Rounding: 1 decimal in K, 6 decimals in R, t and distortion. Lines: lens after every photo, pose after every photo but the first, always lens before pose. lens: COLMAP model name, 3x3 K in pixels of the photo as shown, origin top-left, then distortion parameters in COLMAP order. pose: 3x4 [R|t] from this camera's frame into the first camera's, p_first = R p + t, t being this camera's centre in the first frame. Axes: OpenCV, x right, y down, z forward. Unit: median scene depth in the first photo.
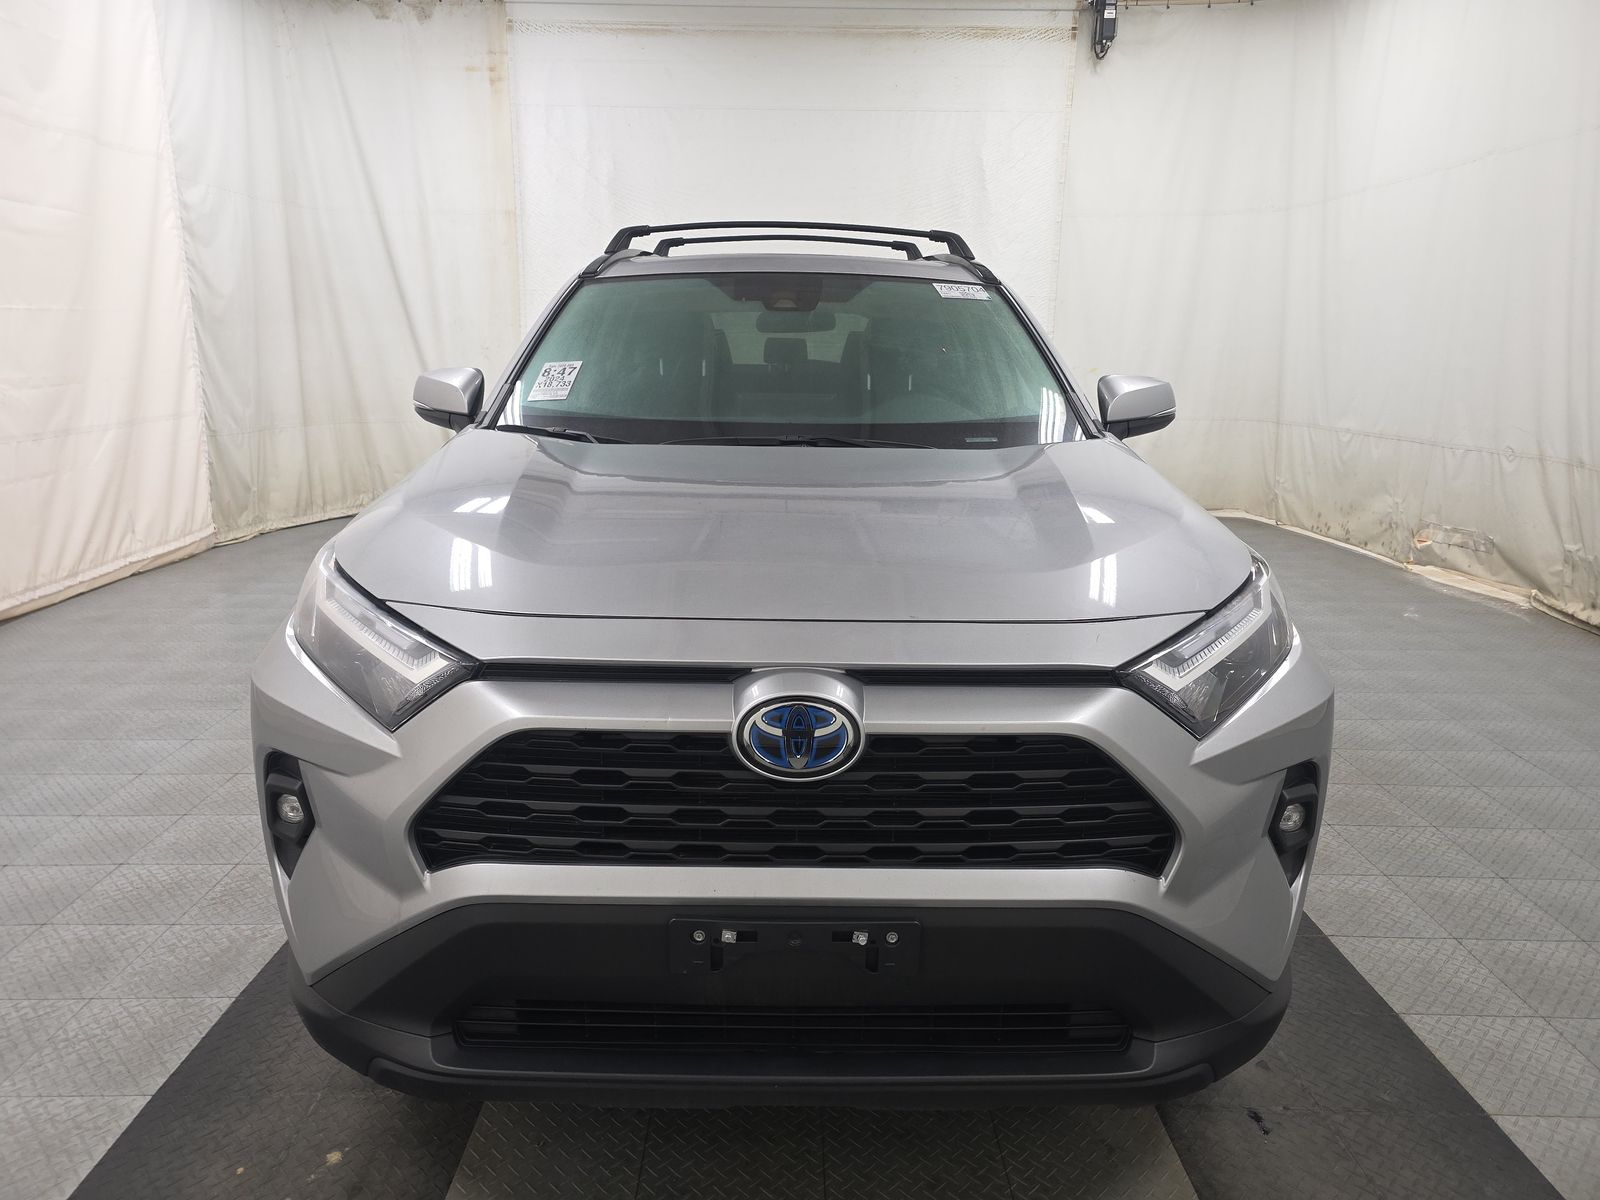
lens RADIAL K [[1067.6, 0, 799.8], [0, 1067.6, 608.0], [0, 0, 1]] dist [0.039553, -0.031703]
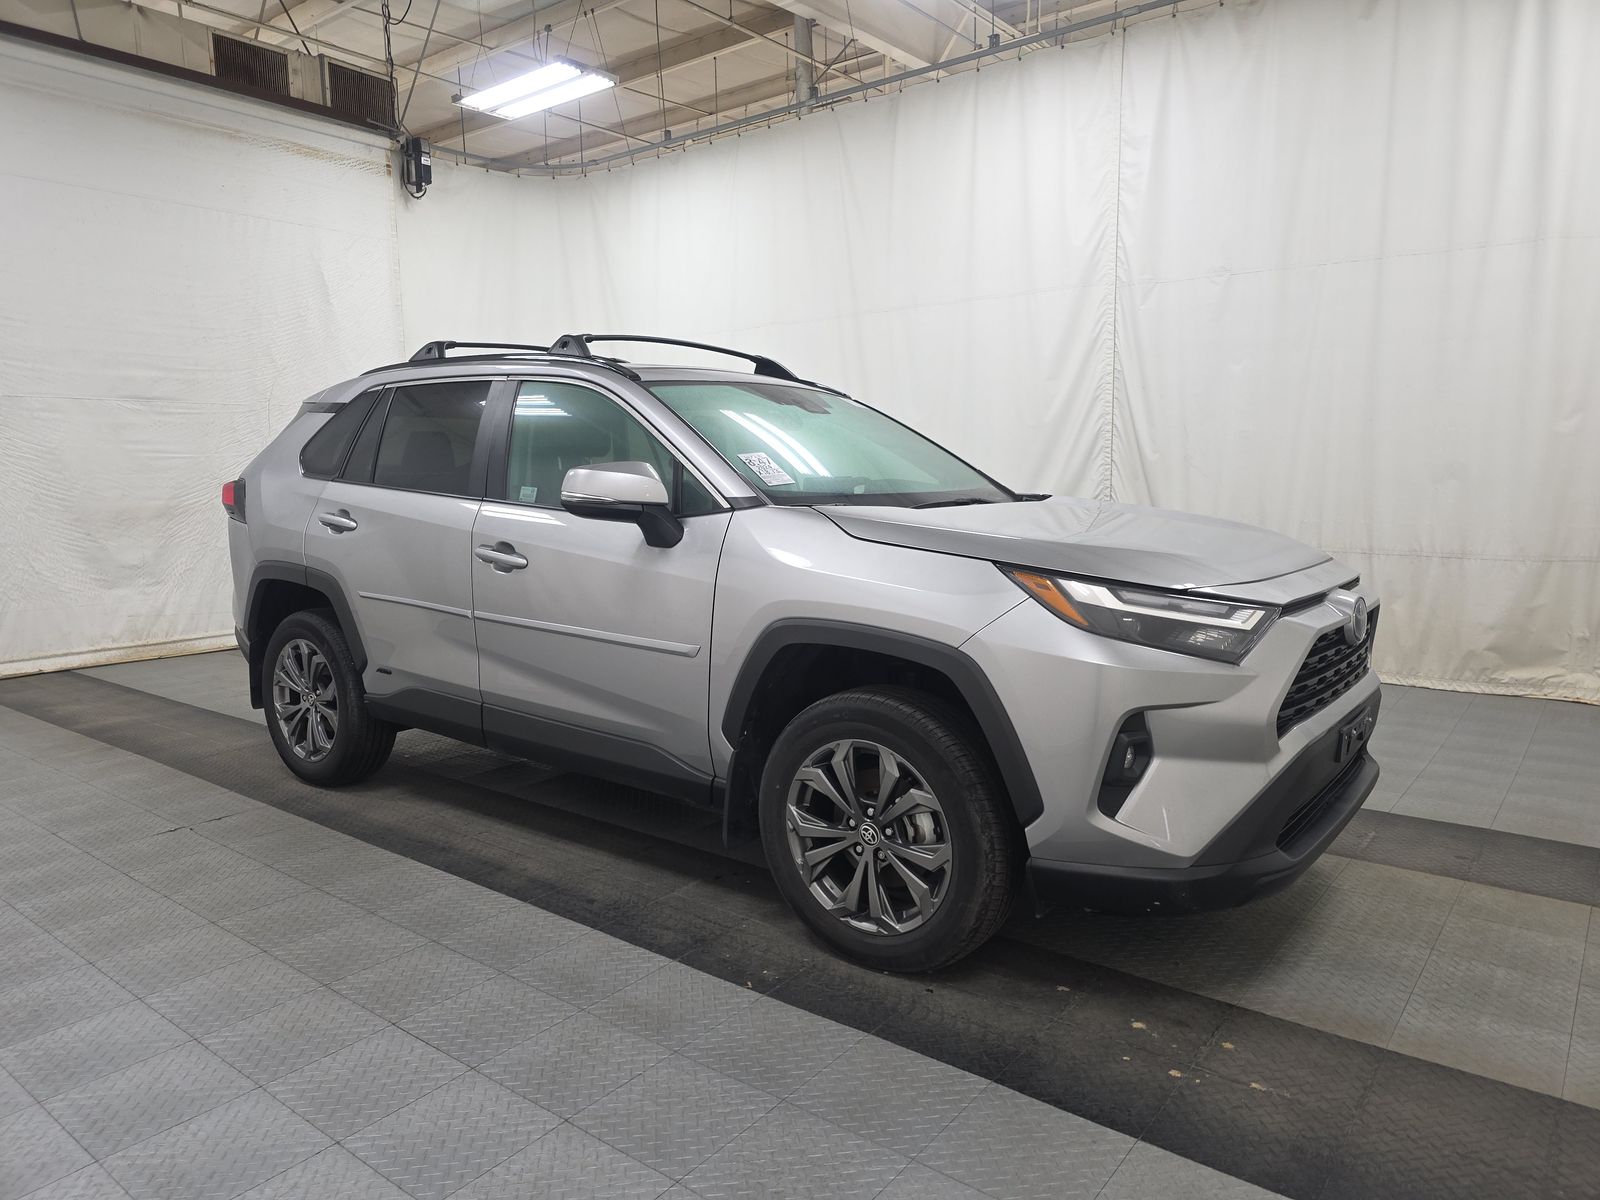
lens RADIAL K [[1067.6, 0, 804.1], [0, 1067.6, 607.9], [0, 0, 1]] dist [0.039553, -0.031703]
pose [[0.625882, -0.116821, 0.771119, -0.495041], [0.200732, 0.979538, -0.014529, -0.016888], [-0.753643, 0.163882, 0.636525, 0.117184]]
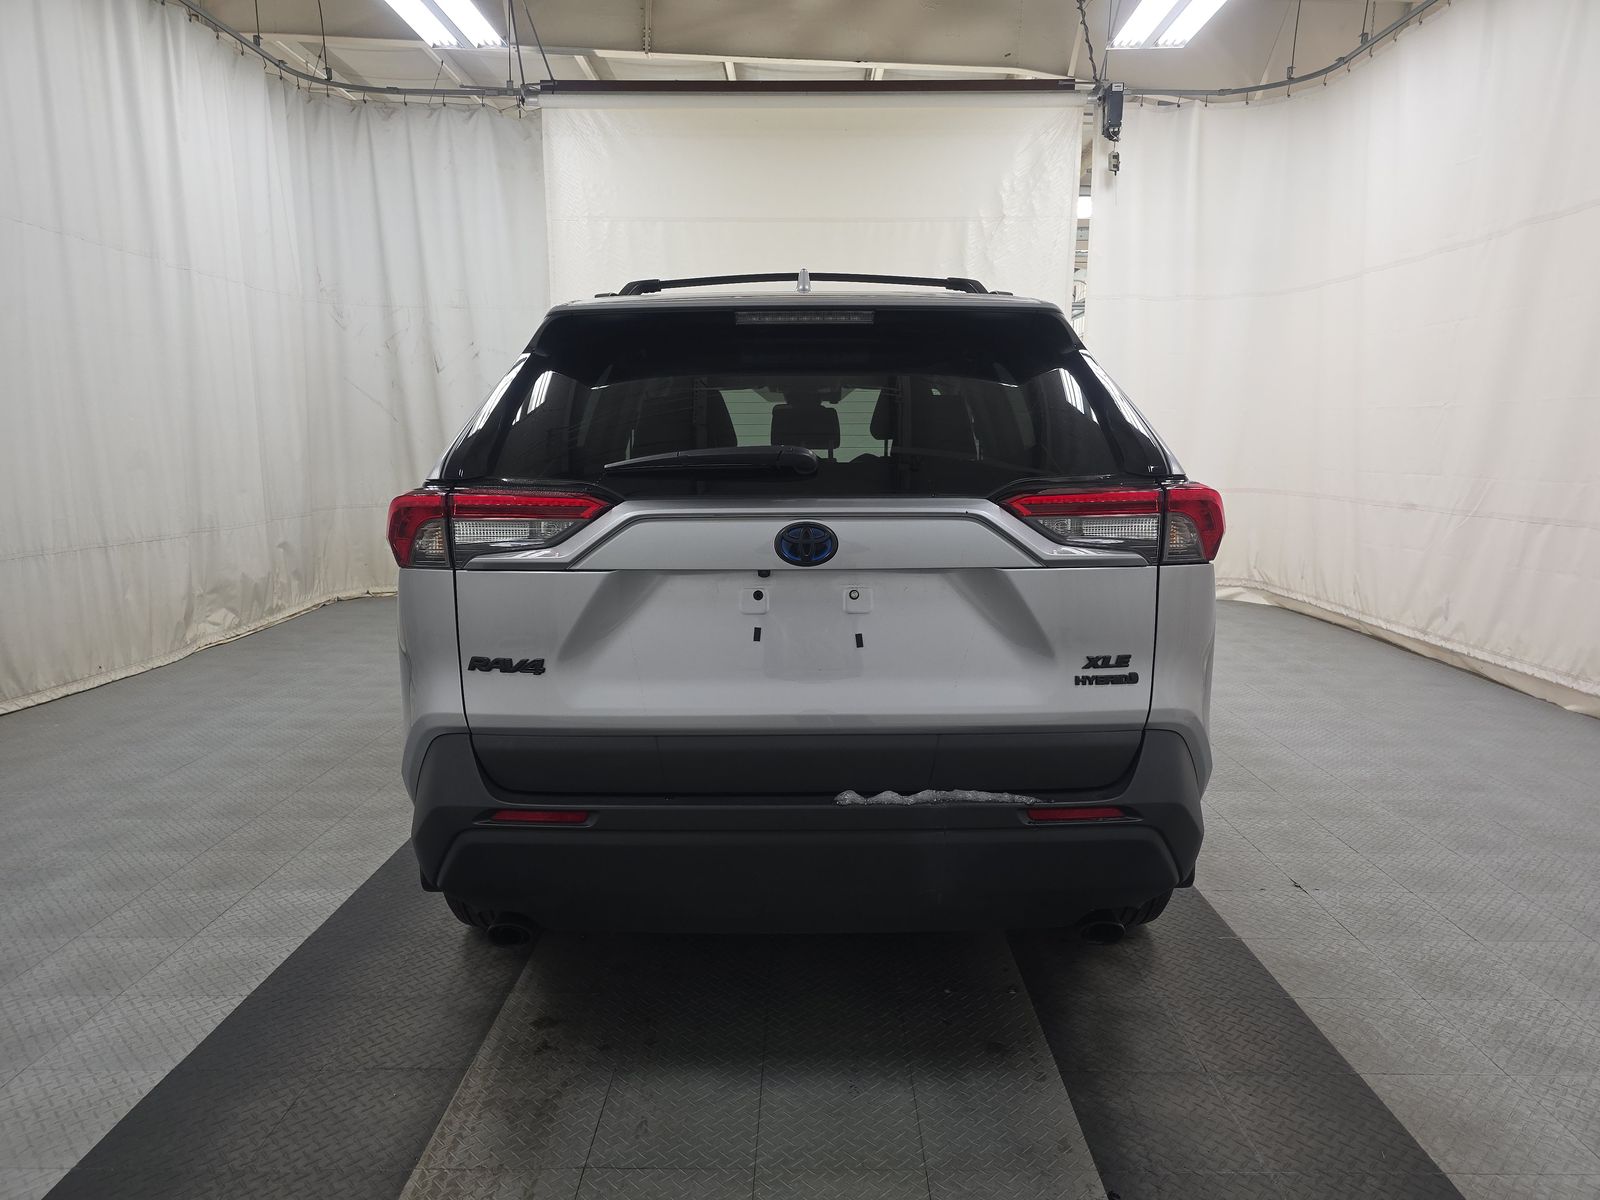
lens RADIAL K [[1067.6, 0, 813.4], [0, 1067.6, 604.9], [0, 0, 1]] dist [0.039553, -0.031703]
pose [[-0.999469, -0.008589, 0.031418, -0.061733], [0.004112, 0.923615, 0.383300, -0.288007], [-0.032310, 0.383226, -0.923089, 1.212447]]
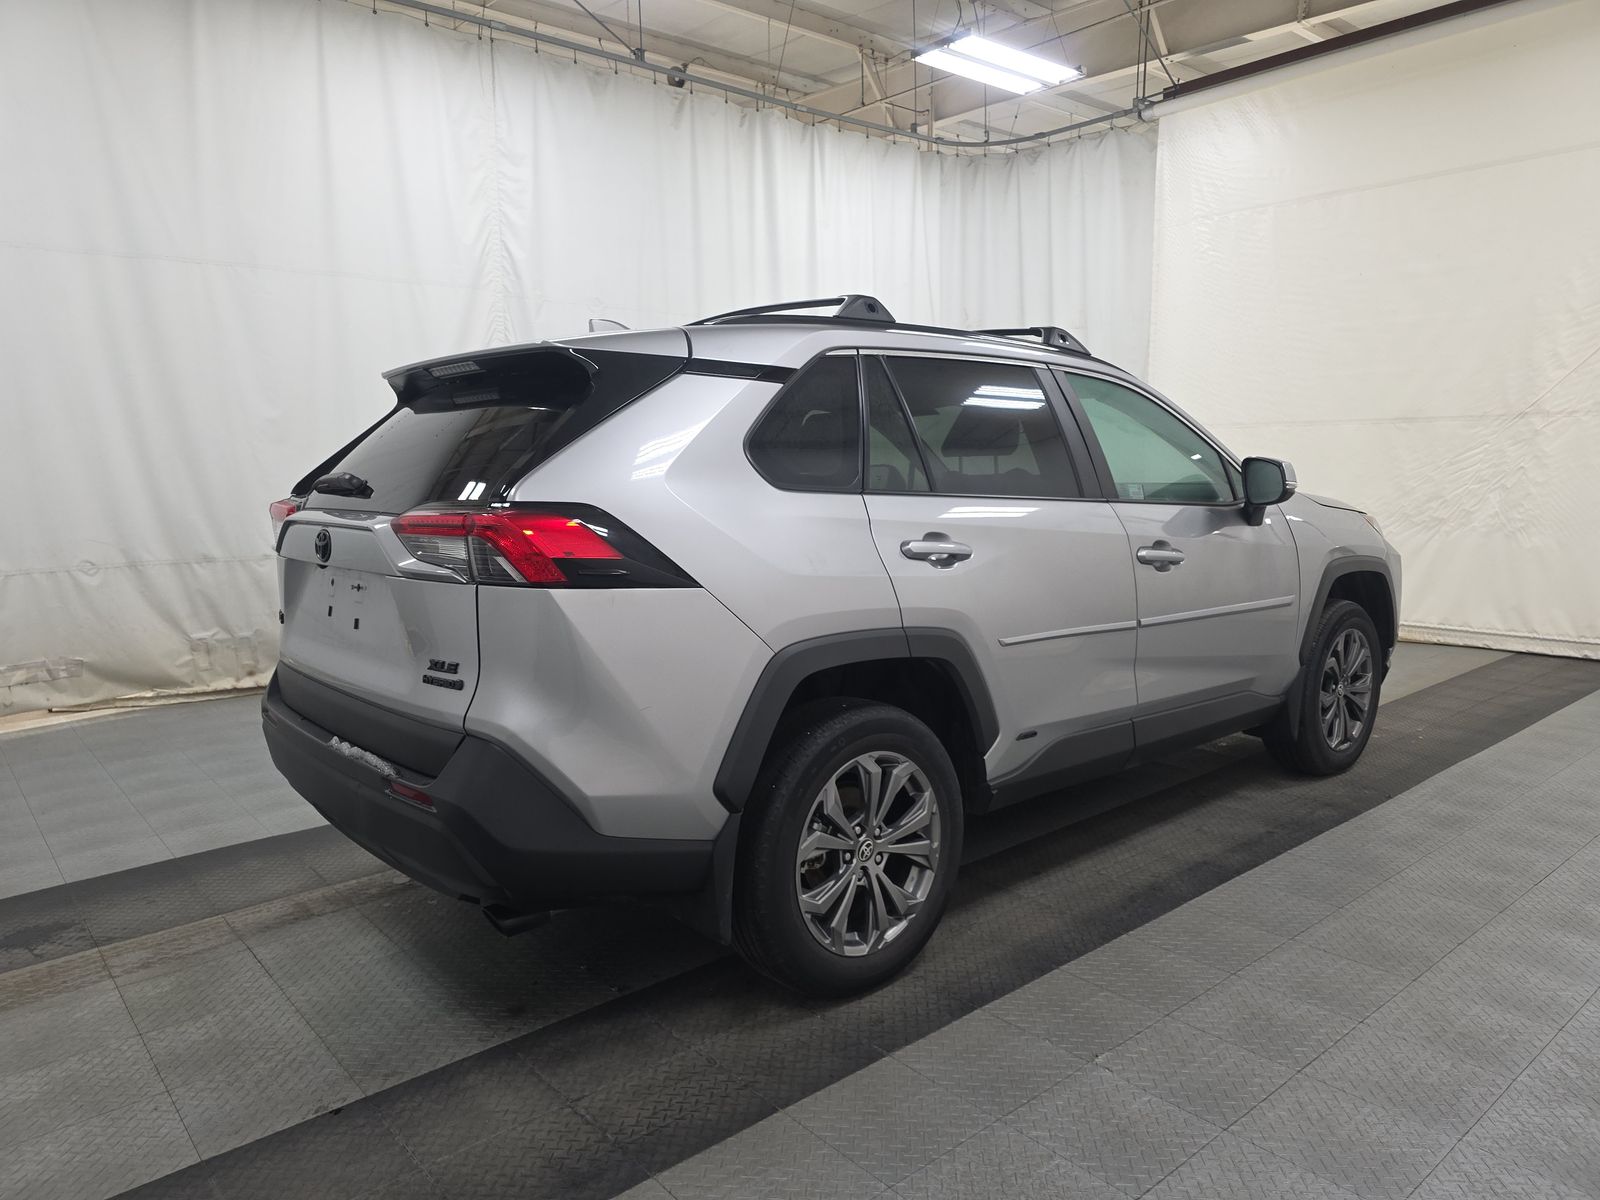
lens RADIAL K [[1067.6, 0, 785.3], [0, 1067.6, 589.2], [0, 0, 1]] dist [0.039553, -0.031703]
pose [[-0.626866, -0.088954, 0.774032, -0.462686], [0.199947, 0.941823, 0.270168, -0.250405], [-0.753034, 0.324125, -0.572611, 1.042673]]
